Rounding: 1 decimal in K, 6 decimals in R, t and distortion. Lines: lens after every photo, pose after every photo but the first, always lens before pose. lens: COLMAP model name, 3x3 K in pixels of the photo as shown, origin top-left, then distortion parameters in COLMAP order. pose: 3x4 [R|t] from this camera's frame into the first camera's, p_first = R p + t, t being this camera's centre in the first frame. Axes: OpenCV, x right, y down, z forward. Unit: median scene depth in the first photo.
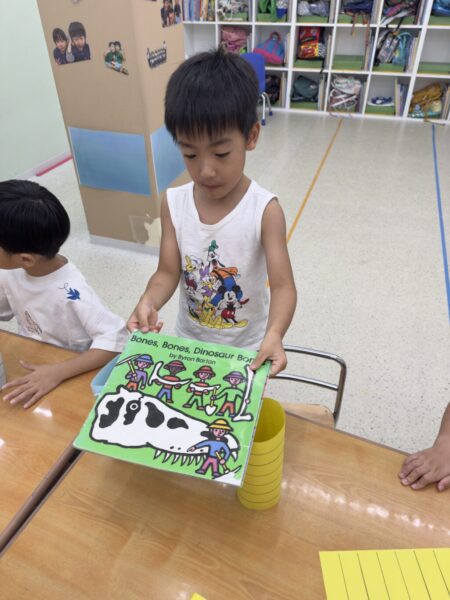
lens RADIAL K [[416.7, 0, 225.7], [0, 416.7, 299.4], [0, 0, 1]] dist [-0.002061, -0.002070]
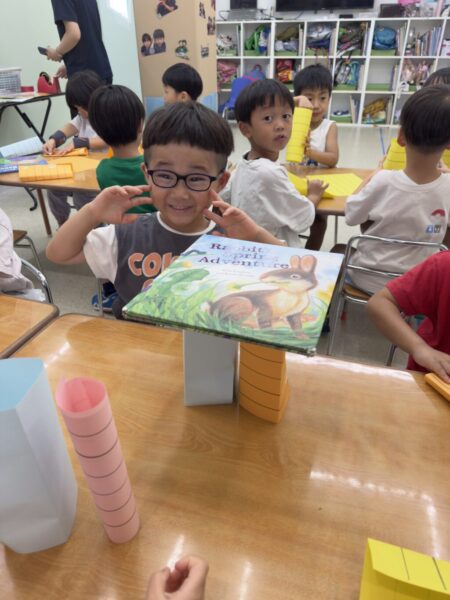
lens RADIAL K [[416.7, 0, 224.6], [0, 416.7, 300.7], [0, 0, 1]] dist [-0.002061, -0.002070]
pose [[0.997547, -0.034997, 0.060623, -0.098480], [0.041382, 0.993344, -0.107492, 0.253849], [-0.056457, 0.109737, 0.992356, -0.232038]]
